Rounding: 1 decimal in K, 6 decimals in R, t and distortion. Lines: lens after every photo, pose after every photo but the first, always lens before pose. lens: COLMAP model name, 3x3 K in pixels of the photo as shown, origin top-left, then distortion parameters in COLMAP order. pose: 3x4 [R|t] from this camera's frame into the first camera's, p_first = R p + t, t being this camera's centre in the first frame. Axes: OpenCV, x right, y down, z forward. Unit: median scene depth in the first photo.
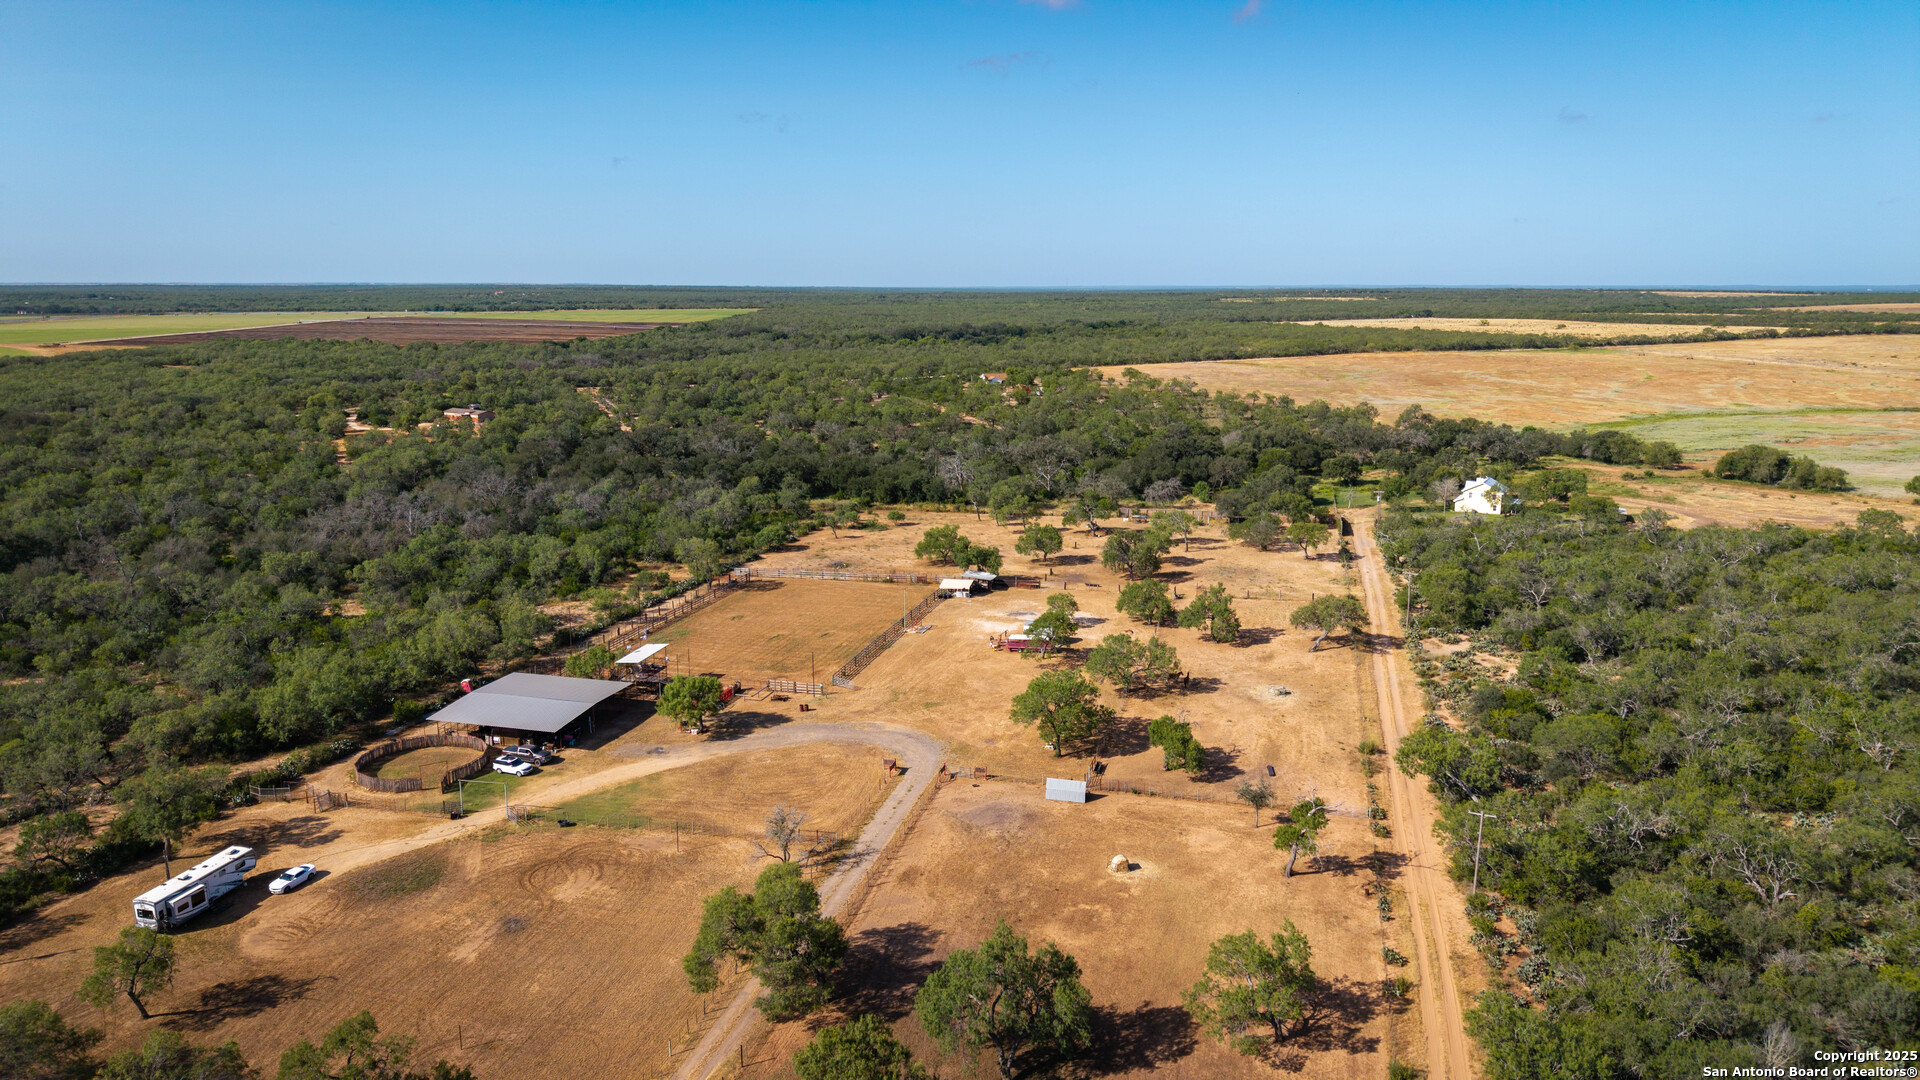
lens RADIAL K [[1277.5, 0, 960.0], [0, 1277.5, 540.0], [0, 0, 1]] dist [0.041866, -0.061724]
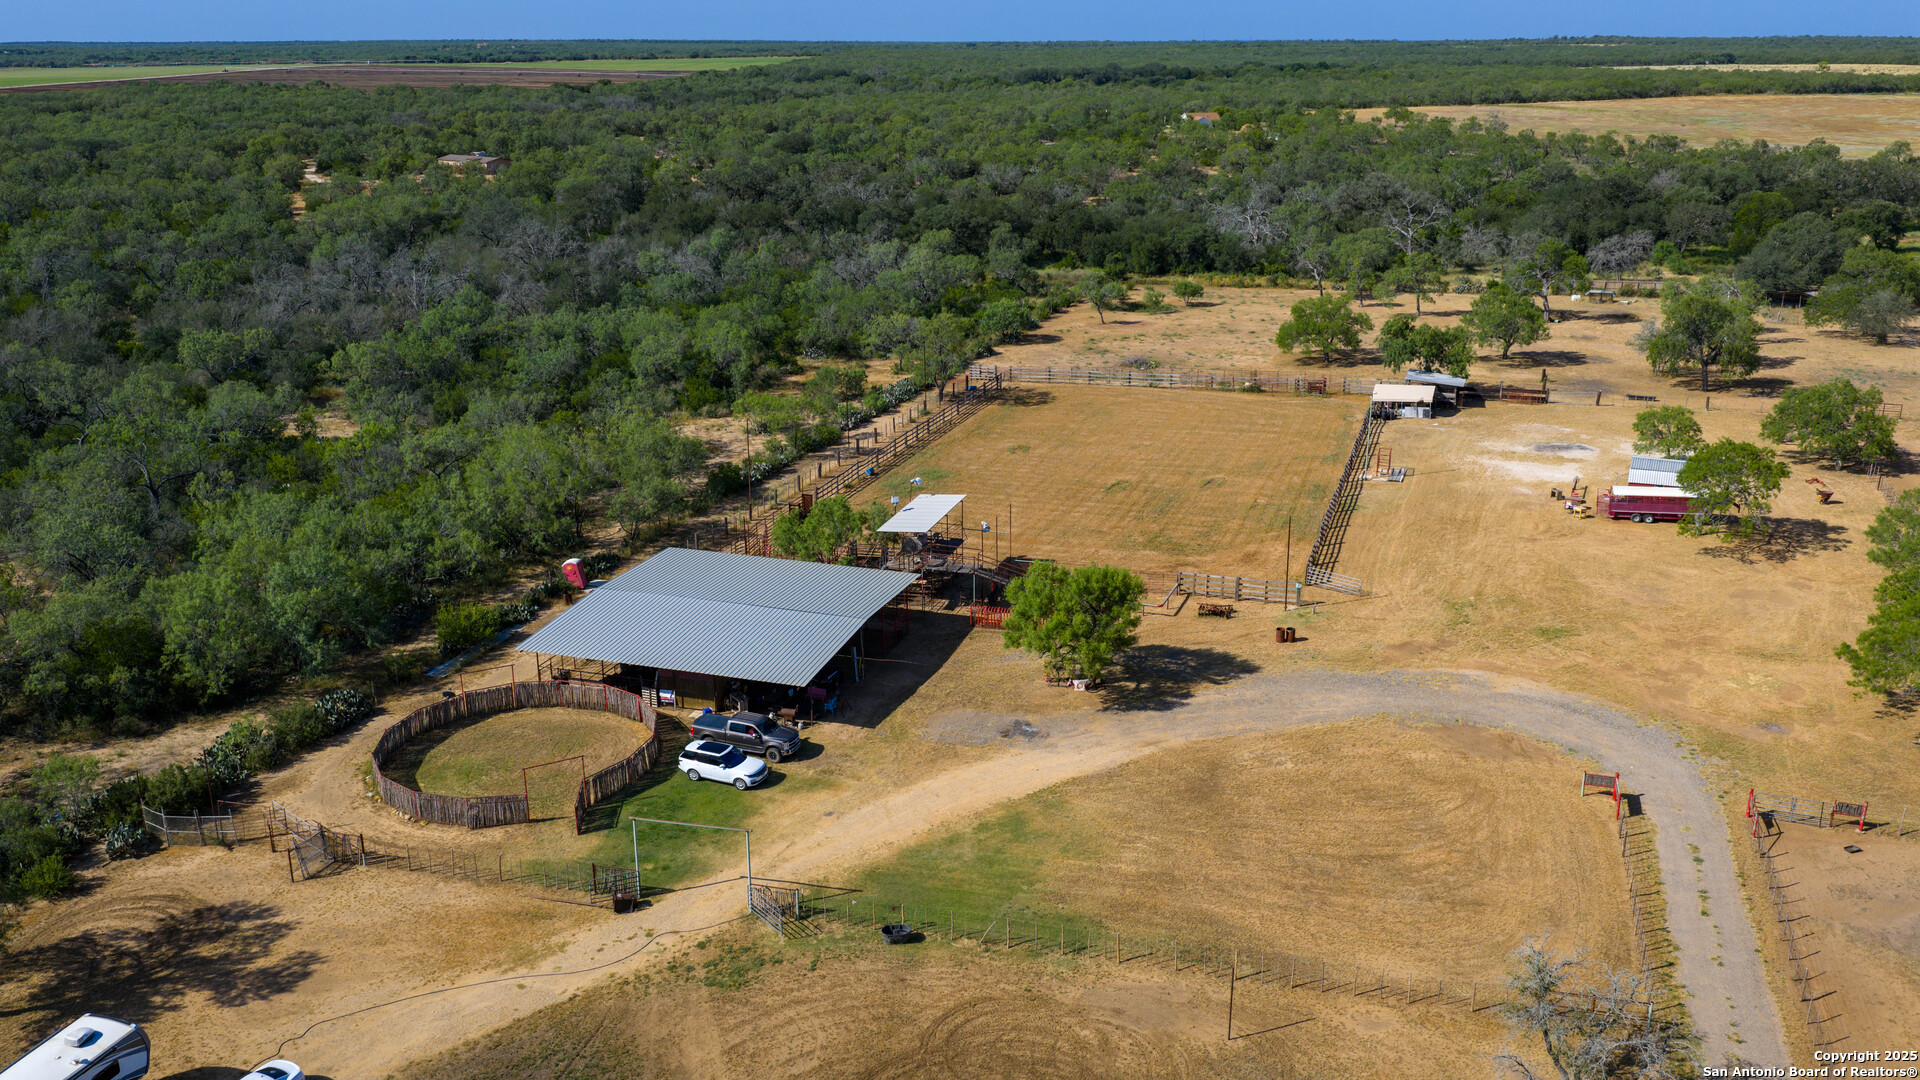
lens RADIAL K [[1571.5, 0, 960.0], [0, 1571.5, 540.0], [0, 0, 1]] dist [0.069591, -0.136558]
pose [[0.998500, 0.013670, -0.053009, -0.188642], [-0.007920, 0.994206, 0.107203, 0.031574], [0.054167, -0.106622, 0.992823, 0.373680]]
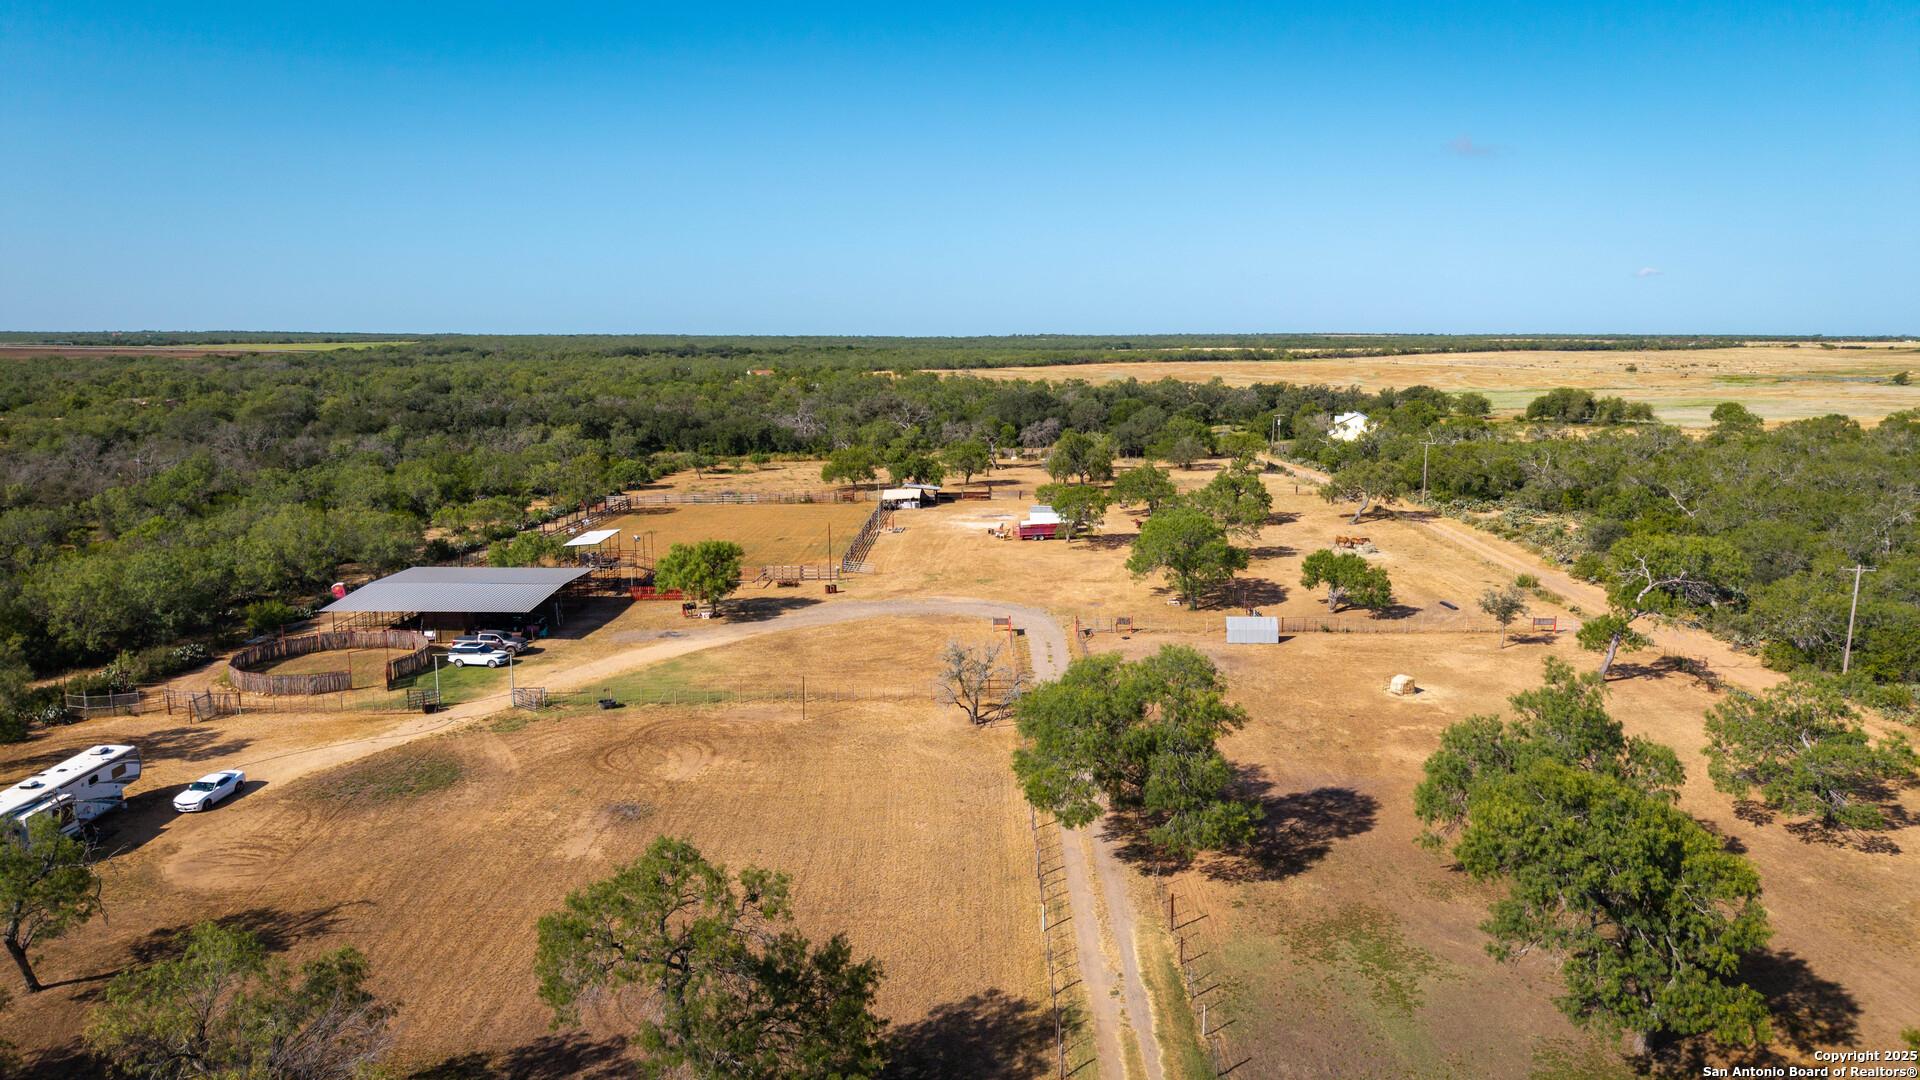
lens RADIAL K [[1266.3, 0, 959.9], [0, 1266.3, 571.6], [0, 0, 1]] dist [0.044102, -0.062092]
pose [[0.970142, -0.041659, 0.238935, -0.204210], [0.045830, 0.998878, -0.011922, 0.119196], [-0.238170, 0.022516, 0.970962, 0.209538]]
